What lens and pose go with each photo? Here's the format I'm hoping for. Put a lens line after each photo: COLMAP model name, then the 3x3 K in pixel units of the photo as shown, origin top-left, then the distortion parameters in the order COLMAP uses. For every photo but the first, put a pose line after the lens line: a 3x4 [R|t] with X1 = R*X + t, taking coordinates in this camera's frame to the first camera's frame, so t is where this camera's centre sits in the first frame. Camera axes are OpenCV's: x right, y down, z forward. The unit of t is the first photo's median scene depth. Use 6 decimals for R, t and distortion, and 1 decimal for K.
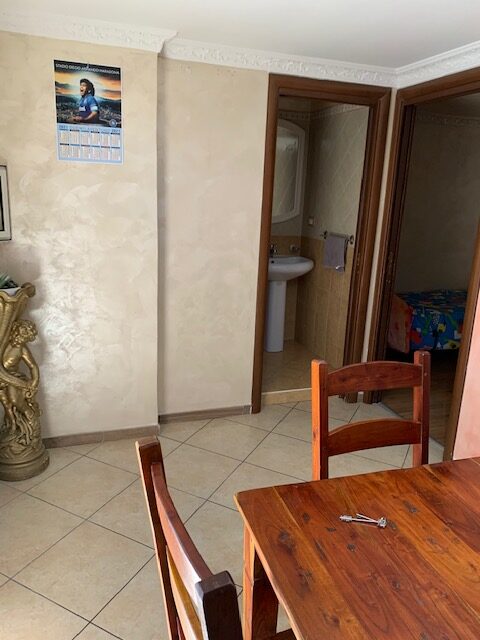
lens RADIAL K [[492.0, 0, 240.2], [0, 492.0, 319.4], [0, 0, 1]] dist [0.041689, -0.030875]
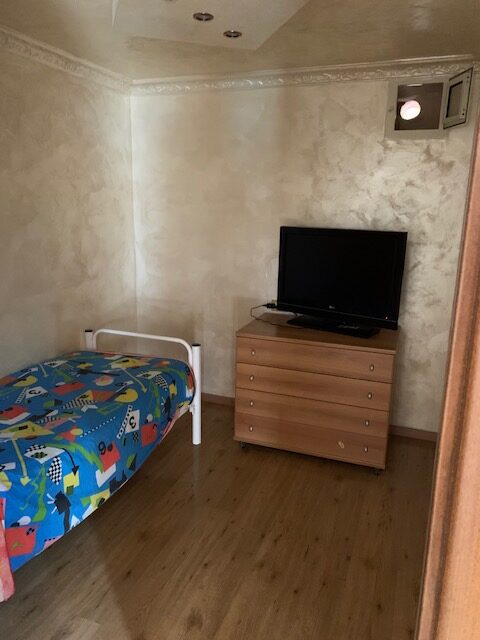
lens RADIAL K [[492.0, 0, 240.1], [0, 492.0, 319.9], [0, 0, 1]] dist [0.041689, -0.030875]
pose [[0.648748, -0.208795, 0.731800, 0.208600], [0.202980, 0.974263, 0.098031, -0.138481], [-0.733434, 0.084944, 0.674432, 0.573636]]
